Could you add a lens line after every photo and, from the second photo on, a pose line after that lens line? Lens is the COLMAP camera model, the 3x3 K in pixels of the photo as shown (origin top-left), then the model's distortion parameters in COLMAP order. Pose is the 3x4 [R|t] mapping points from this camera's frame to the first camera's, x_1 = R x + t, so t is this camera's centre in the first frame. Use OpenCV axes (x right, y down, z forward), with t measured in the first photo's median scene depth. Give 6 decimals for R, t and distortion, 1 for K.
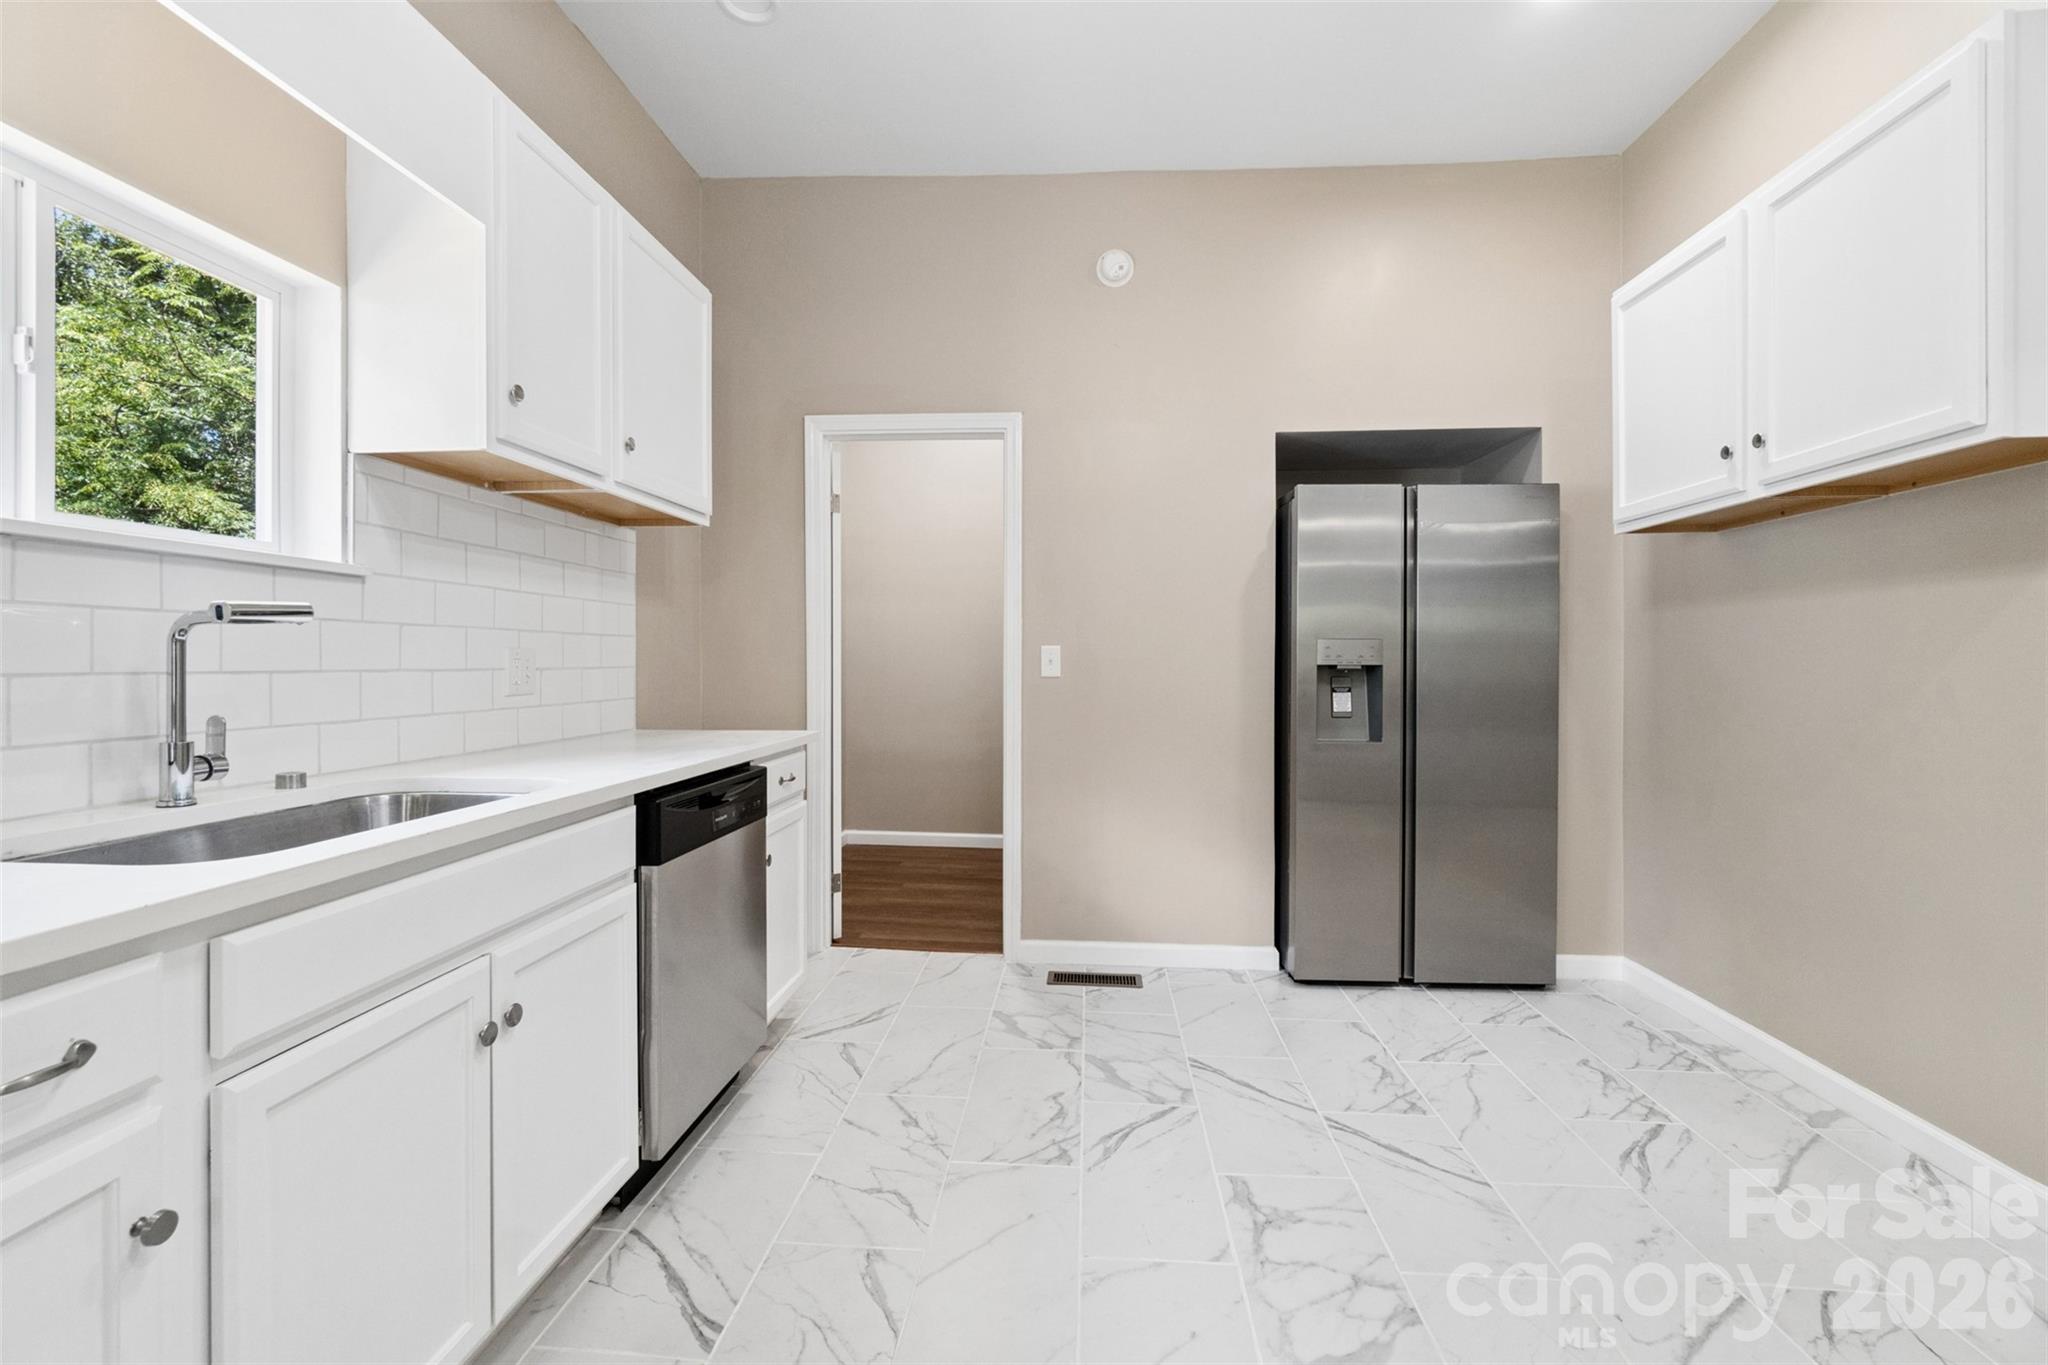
lens RADIAL K [[887.5, 0, 1021.7], [0, 887.5, 660.2], [0, 0, 1]] dist [-0.001680, 0.000410]
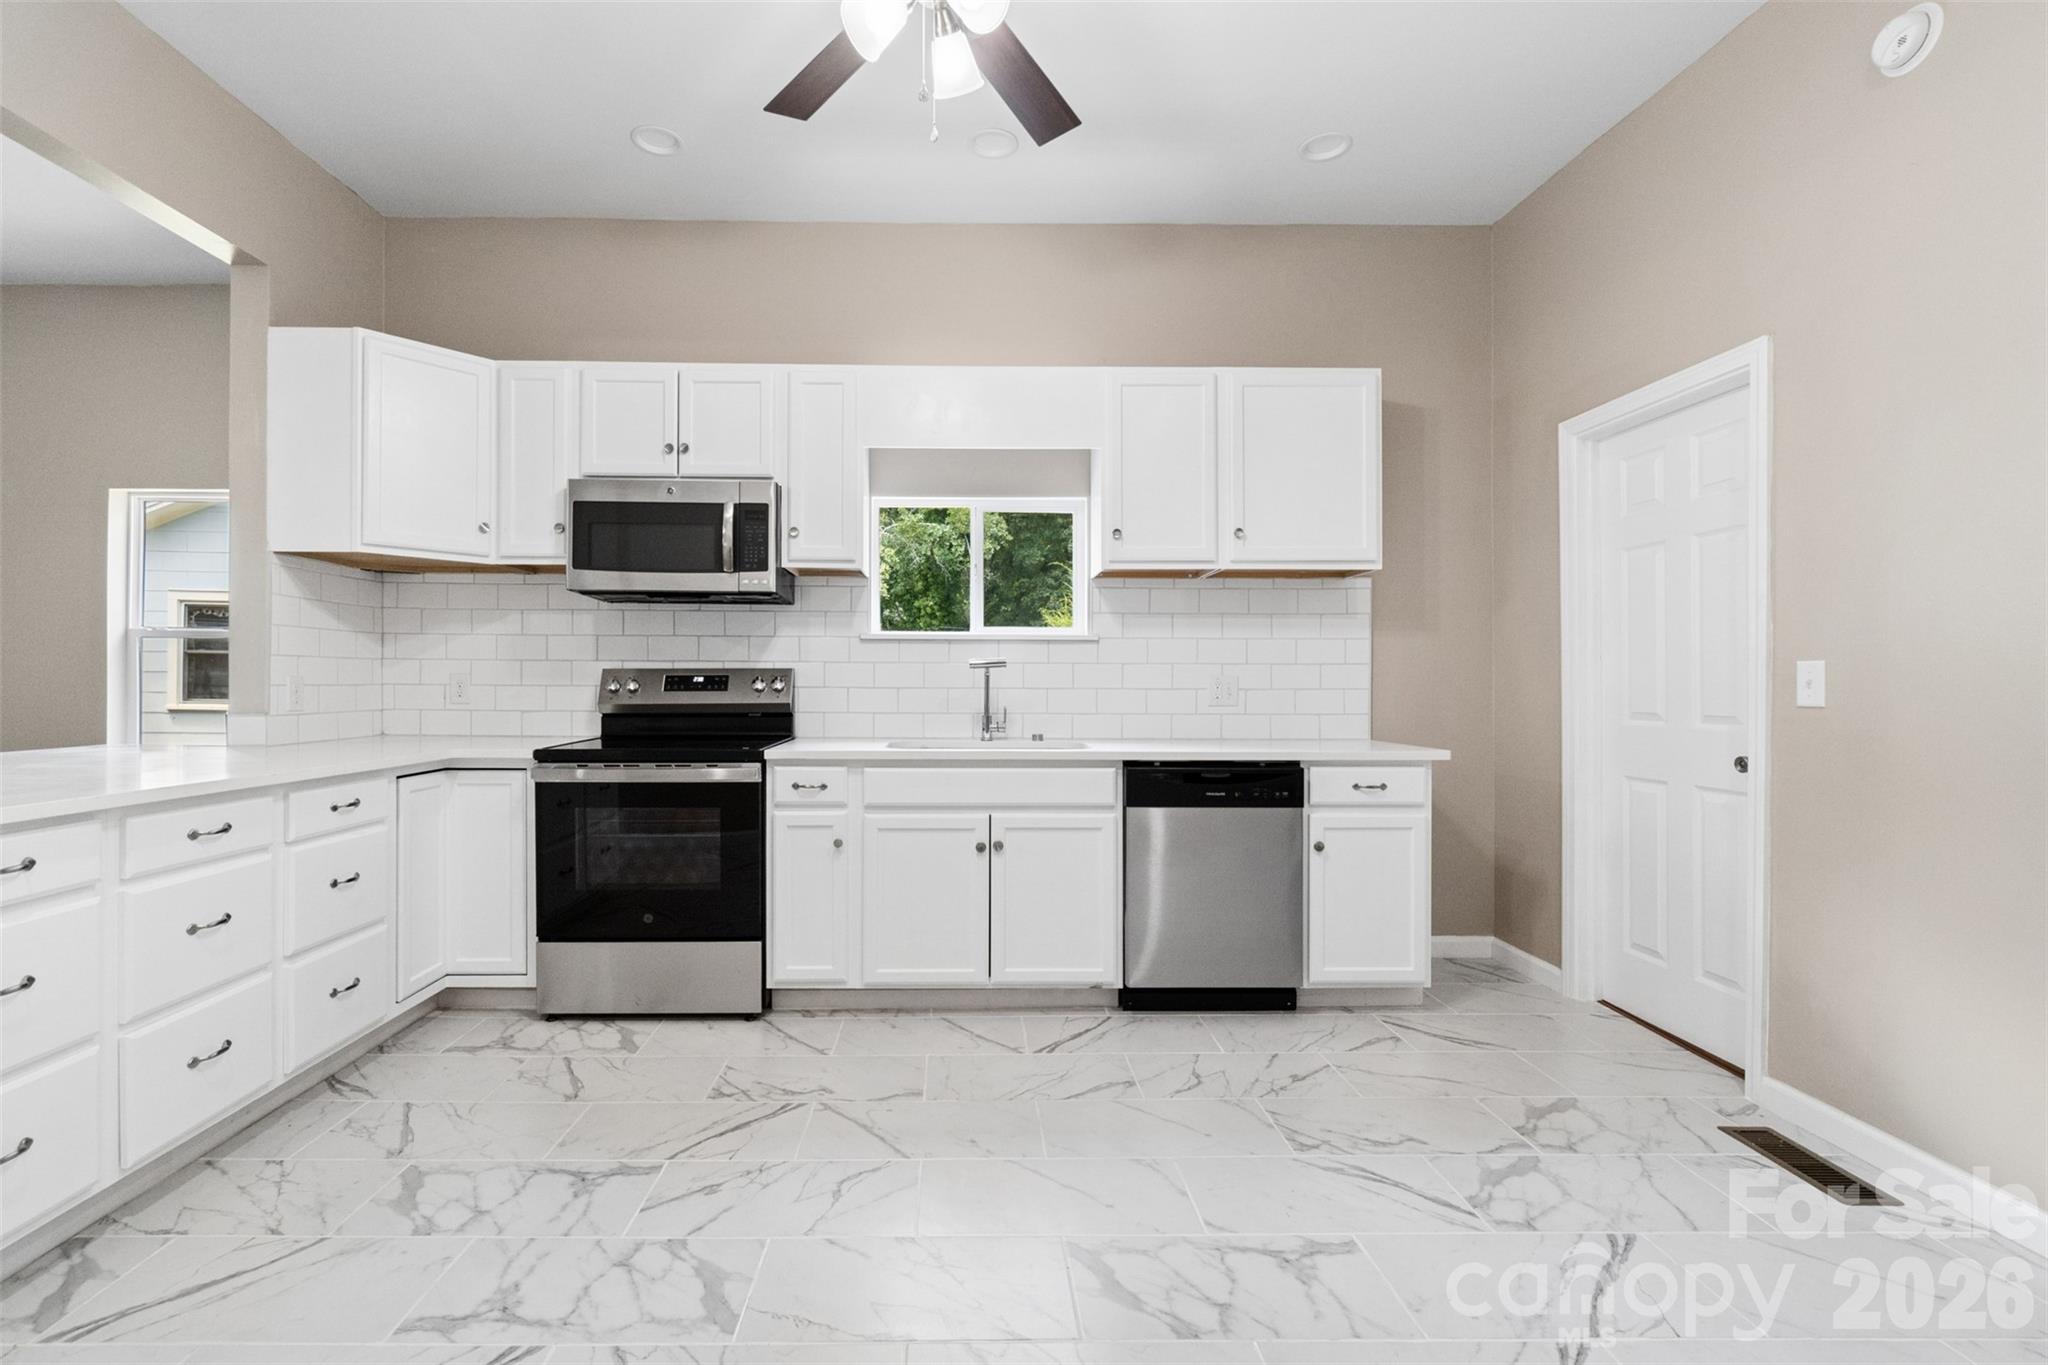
lens RADIAL K [[881.6, 0, 977.6], [0, 881.6, 678.8], [0, 0, 1]] dist [-0.002564, -0.000485]
pose [[0.097312, -0.007727, -0.995224, 0.884199], [-0.000577, 0.999969, -0.007821, 0.004567], [0.995254, 0.001335, 0.097304, 0.417119]]
